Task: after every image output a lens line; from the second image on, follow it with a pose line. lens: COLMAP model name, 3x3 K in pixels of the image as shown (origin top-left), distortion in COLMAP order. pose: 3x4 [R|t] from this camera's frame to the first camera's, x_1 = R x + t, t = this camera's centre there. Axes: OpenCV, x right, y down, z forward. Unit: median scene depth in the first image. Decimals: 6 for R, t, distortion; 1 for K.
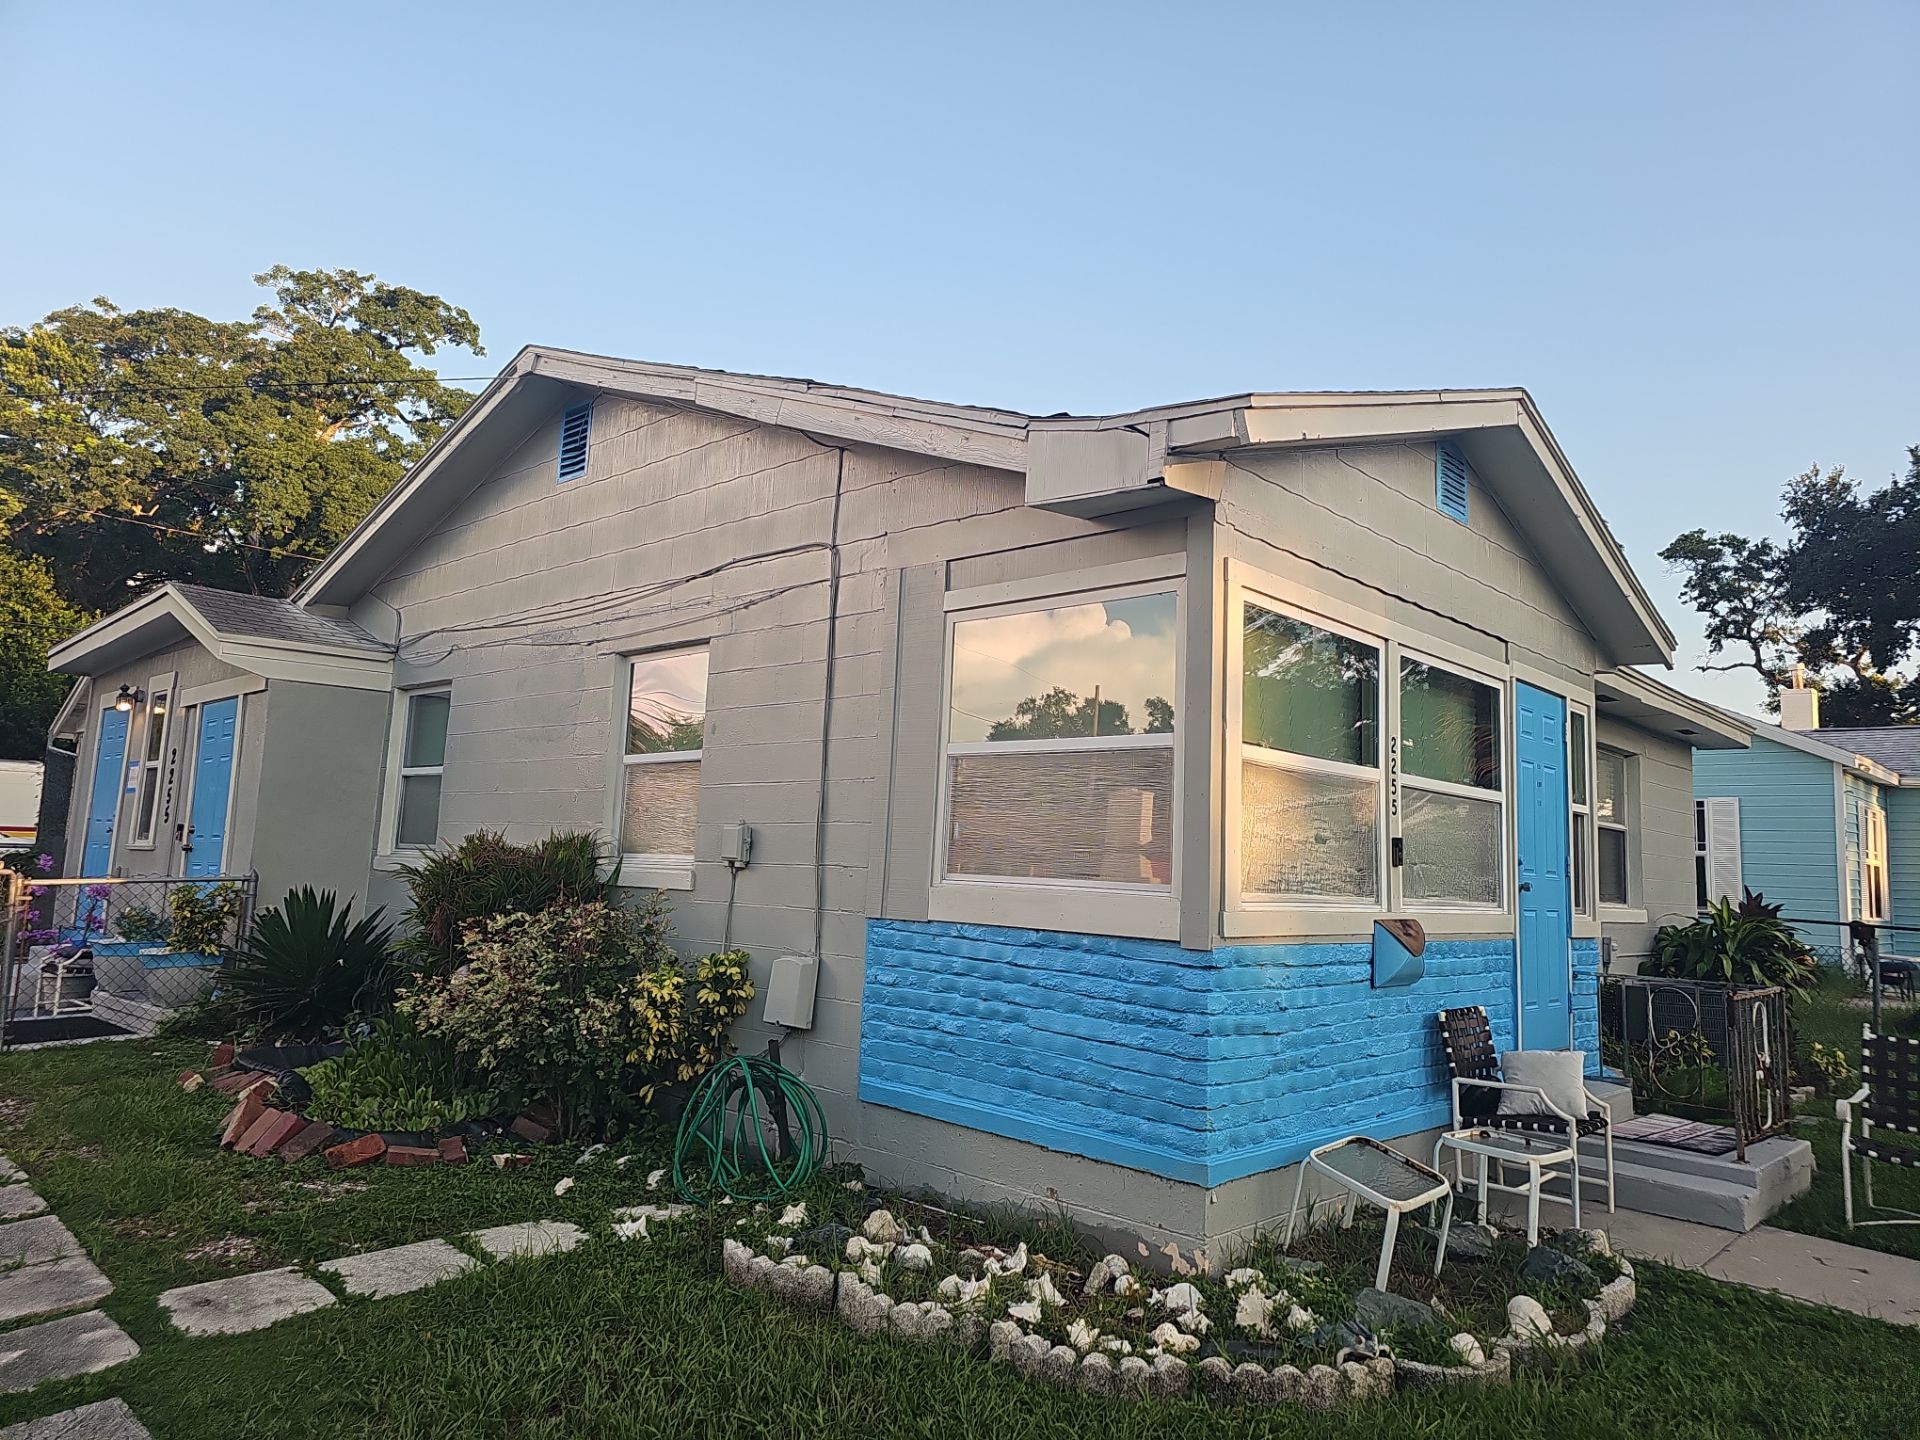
lens RADIAL K [[1268.1, 0, 886.7], [0, 1268.1, 711.1], [0, 0, 1]] dist [0.045057, -0.027521]
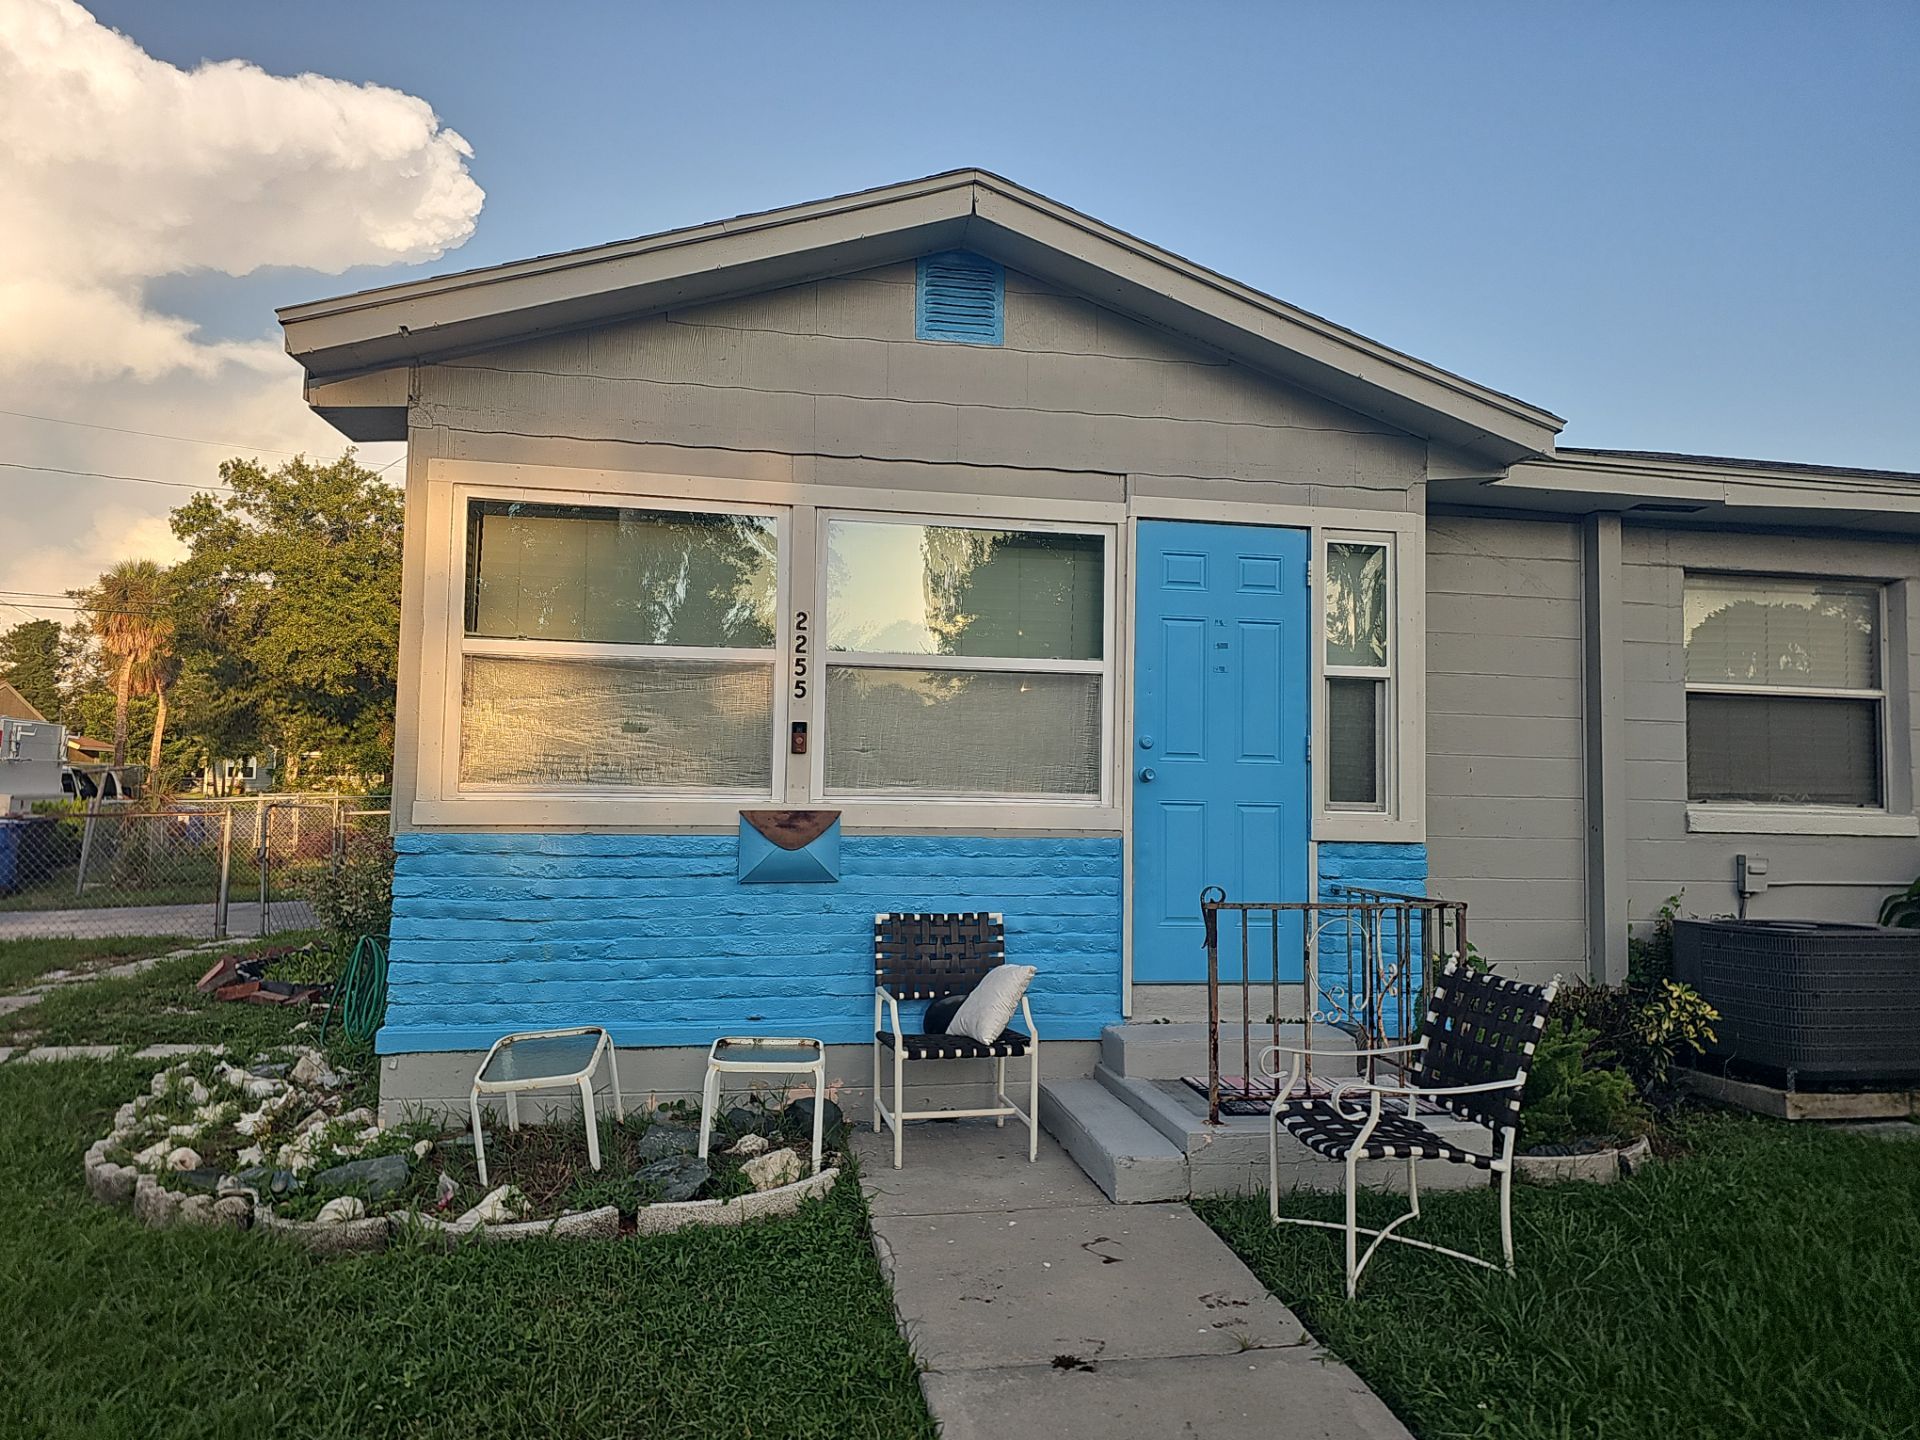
lens RADIAL K [[1268.1, 0, 886.7], [0, 1268.1, 711.1], [0, 0, 1]] dist [0.045057, -0.027521]
pose [[0.817968, -0.060140, -0.572112, 0.971892], [0.085415, 0.996193, 0.017402, 0.081534], [0.568887, -0.063102, 0.819991, 0.299336]]
